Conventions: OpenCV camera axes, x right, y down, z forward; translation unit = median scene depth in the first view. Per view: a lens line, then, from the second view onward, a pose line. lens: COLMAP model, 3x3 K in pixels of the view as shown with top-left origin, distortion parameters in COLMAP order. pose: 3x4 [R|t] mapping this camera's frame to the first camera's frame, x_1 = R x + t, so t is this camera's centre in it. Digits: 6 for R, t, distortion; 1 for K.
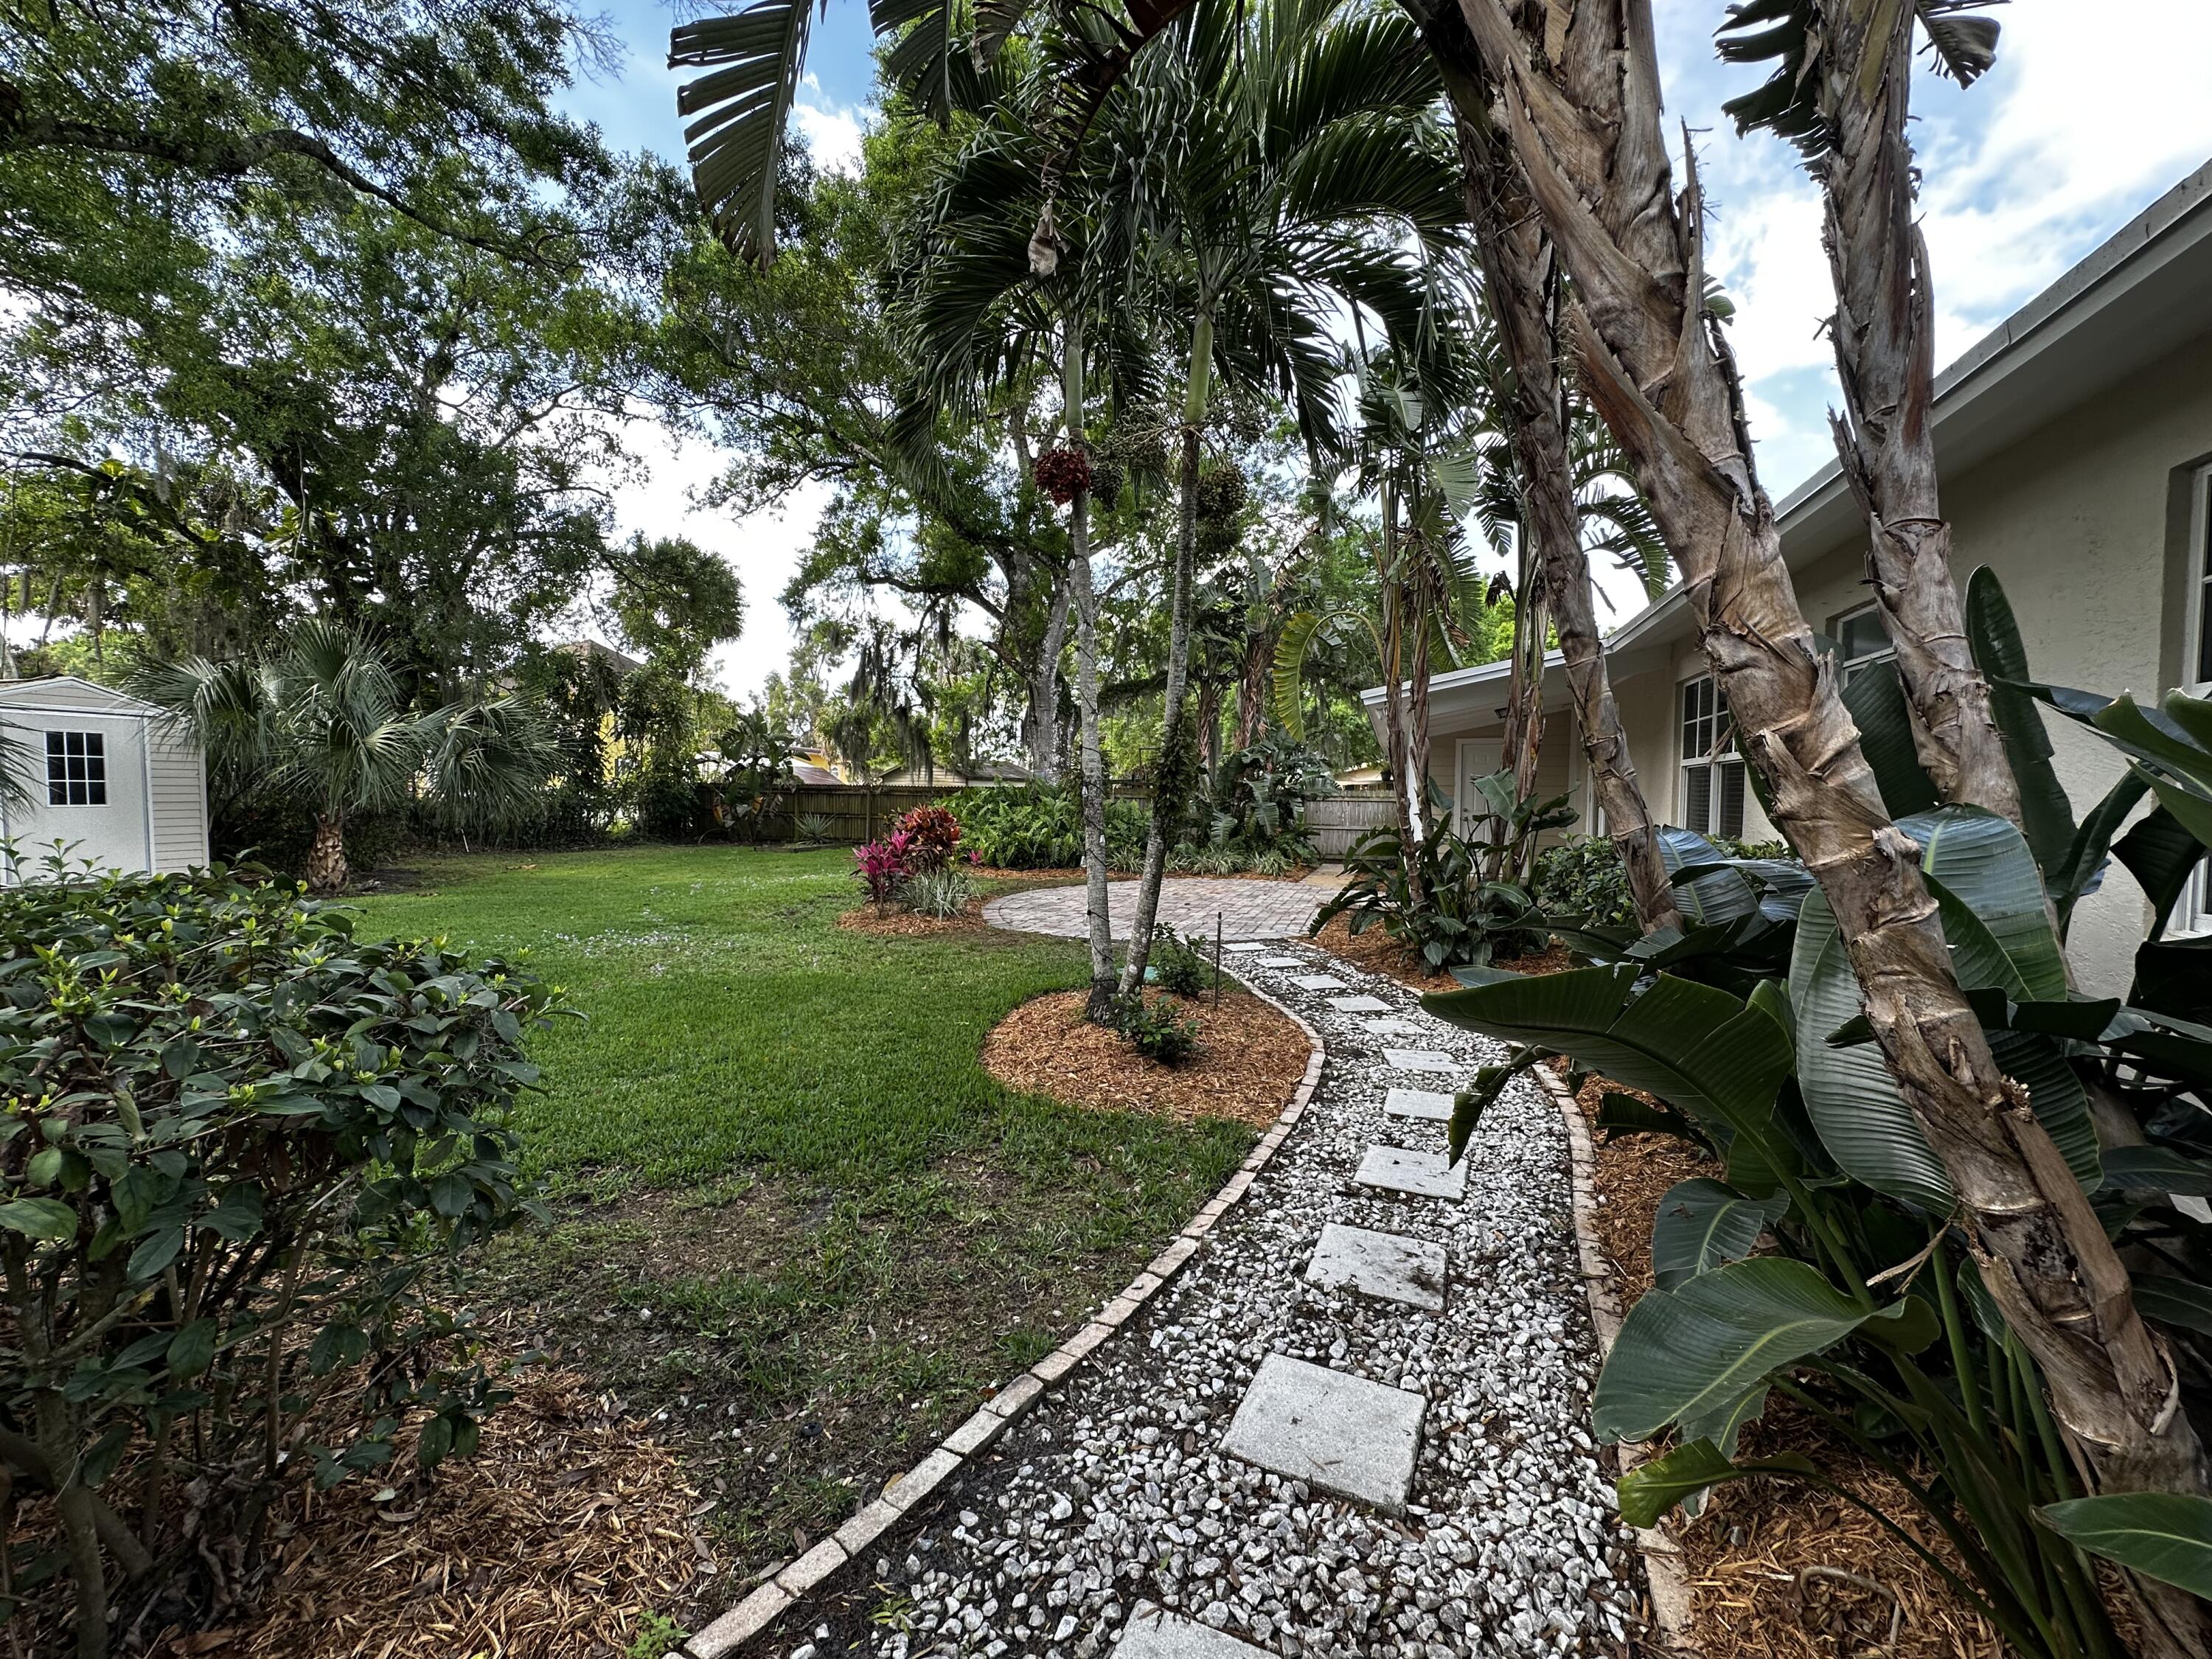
lens RADIAL K [[884.2, 0, 1104.5], [0, 884.2, 828.8], [0, 0, 1]] dist [-0.001198, -0.000028]
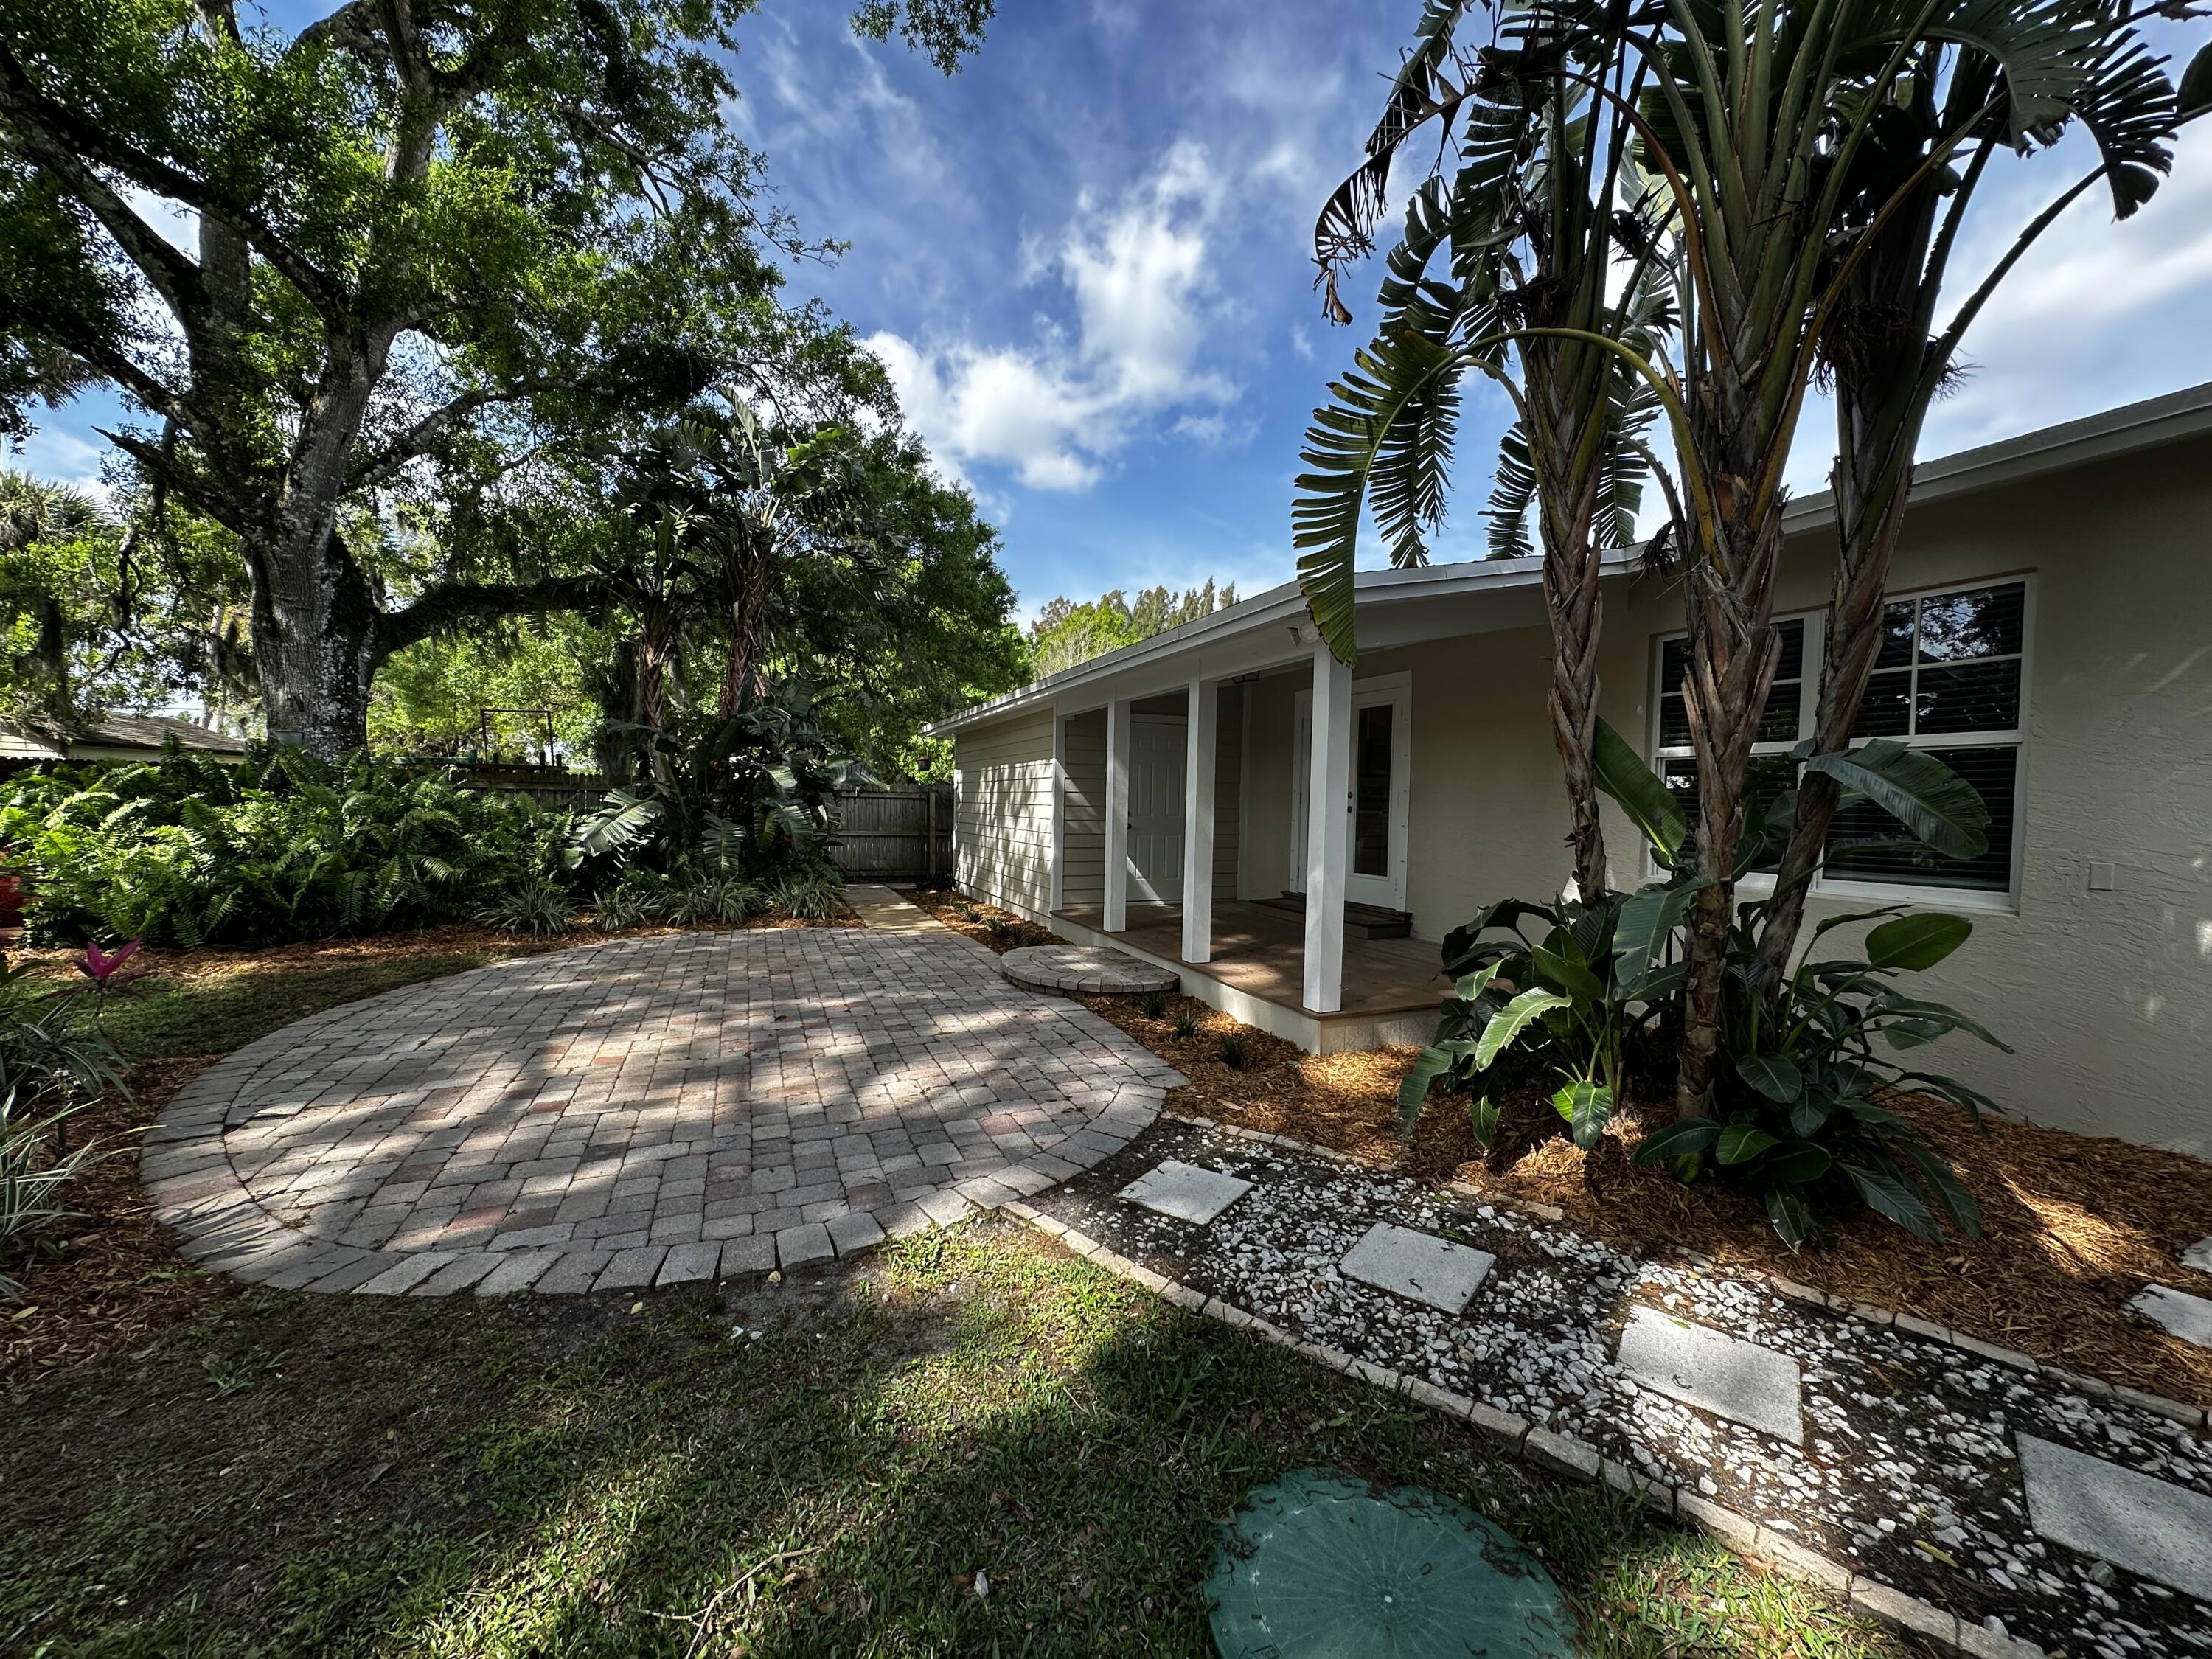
lens RADIAL K [[882.6, 0, 1105.0], [0, 882.6, 827.3], [0, 0, 1]] dist [0.000834, 0.000088]
pose [[0.756679, -0.013365, 0.653650, -0.051319], [0.008871, 0.999909, 0.010176, -0.011511], [-0.653727, -0.001902, 0.756728, 0.324710]]
